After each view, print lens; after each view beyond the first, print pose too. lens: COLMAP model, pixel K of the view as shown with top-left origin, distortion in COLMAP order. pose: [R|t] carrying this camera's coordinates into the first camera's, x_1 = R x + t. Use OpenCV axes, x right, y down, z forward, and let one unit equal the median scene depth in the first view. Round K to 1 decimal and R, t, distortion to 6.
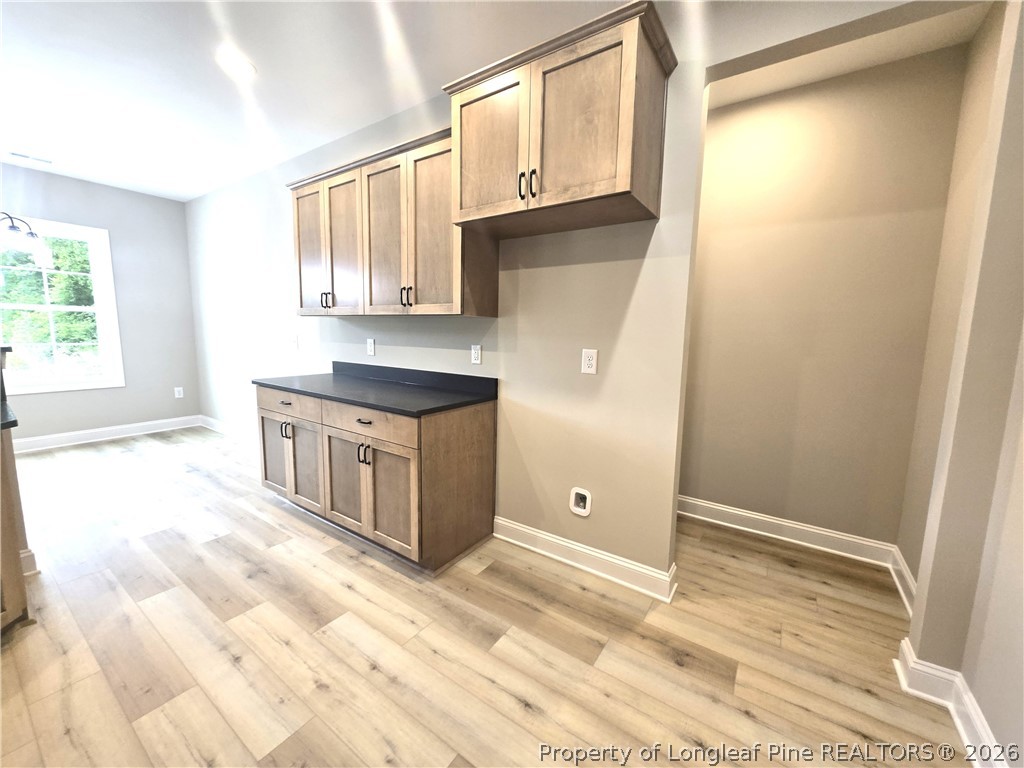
lens RADIAL K [[401.8, 0, 511.2], [0, 401.8, 383.2], [0, 0, 1]] dist [0.001511, 0.000090]
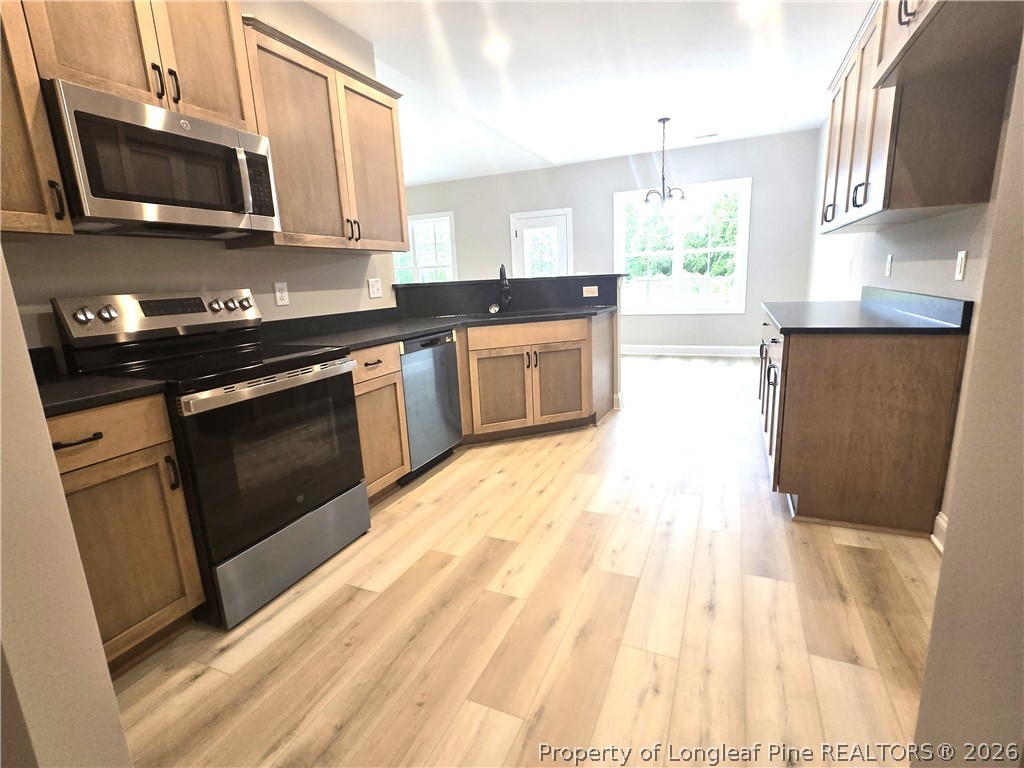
lens RADIAL K [[490.7, 0, 511.0], [0, 490.7, 383.3], [0, 0, 1]] dist [0.000023, 0.000131]
pose [[0.170915, 0.178833, -0.968920, 0.704484], [-0.083079, 0.982504, 0.166685, 0.052566], [0.981777, 0.052008, 0.182782, 0.166460]]
